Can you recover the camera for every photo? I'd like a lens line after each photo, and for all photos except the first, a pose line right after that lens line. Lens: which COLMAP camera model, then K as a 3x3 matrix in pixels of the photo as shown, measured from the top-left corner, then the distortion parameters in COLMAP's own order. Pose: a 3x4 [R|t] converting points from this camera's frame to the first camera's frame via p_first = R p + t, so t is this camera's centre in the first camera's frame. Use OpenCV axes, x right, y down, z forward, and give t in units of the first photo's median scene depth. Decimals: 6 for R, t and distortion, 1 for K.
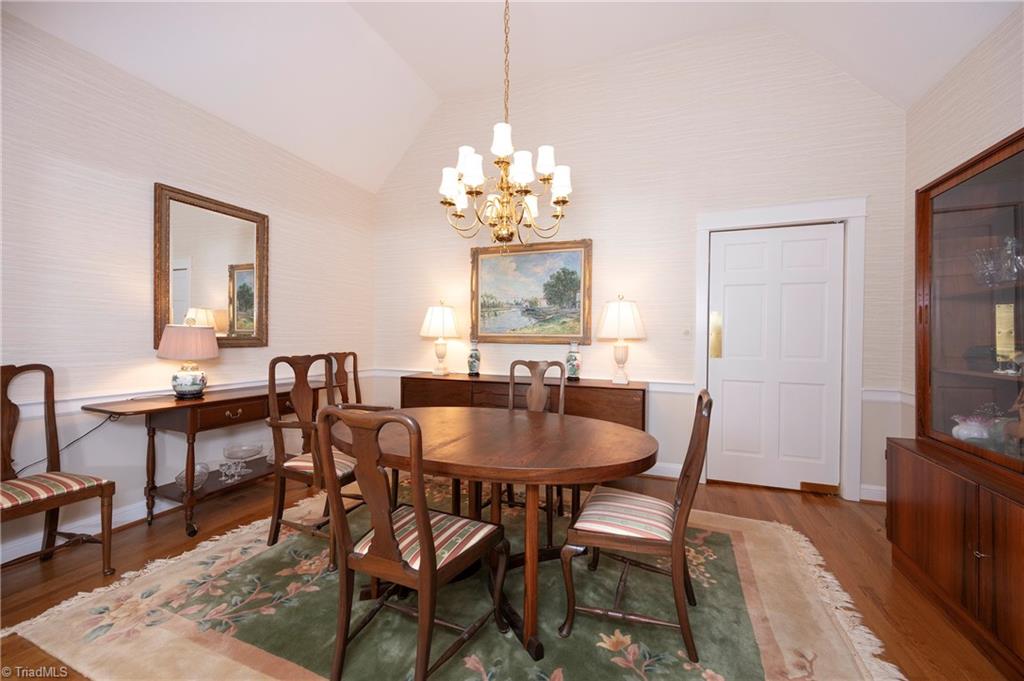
lens RADIAL K [[400.1, 0, 516.5], [0, 400.1, 338.9], [0, 0, 1]] dist [-0.000204, -0.000038]
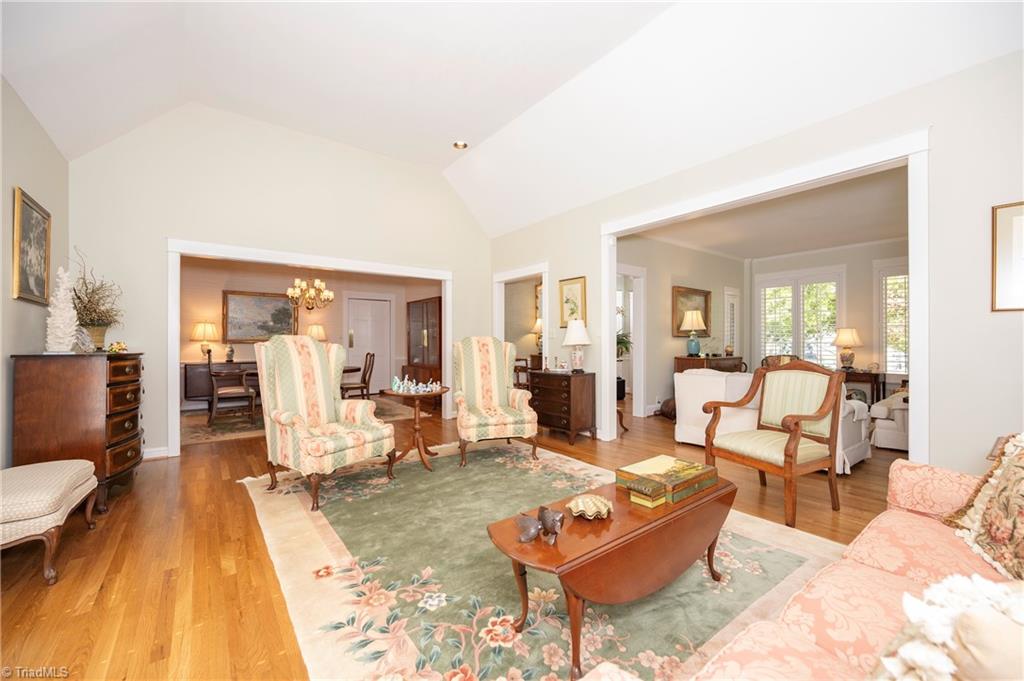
lens RADIAL K [[400.1, 0, 514.2], [0, 400.1, 340.9], [0, 0, 1]] dist [-0.000204, -0.000038]
pose [[0.503184, -0.004886, 0.864165, -1.051079], [0.006774, 0.999976, 0.001709, 0.003921], [-0.864153, 0.004994, 0.503205, -1.059320]]
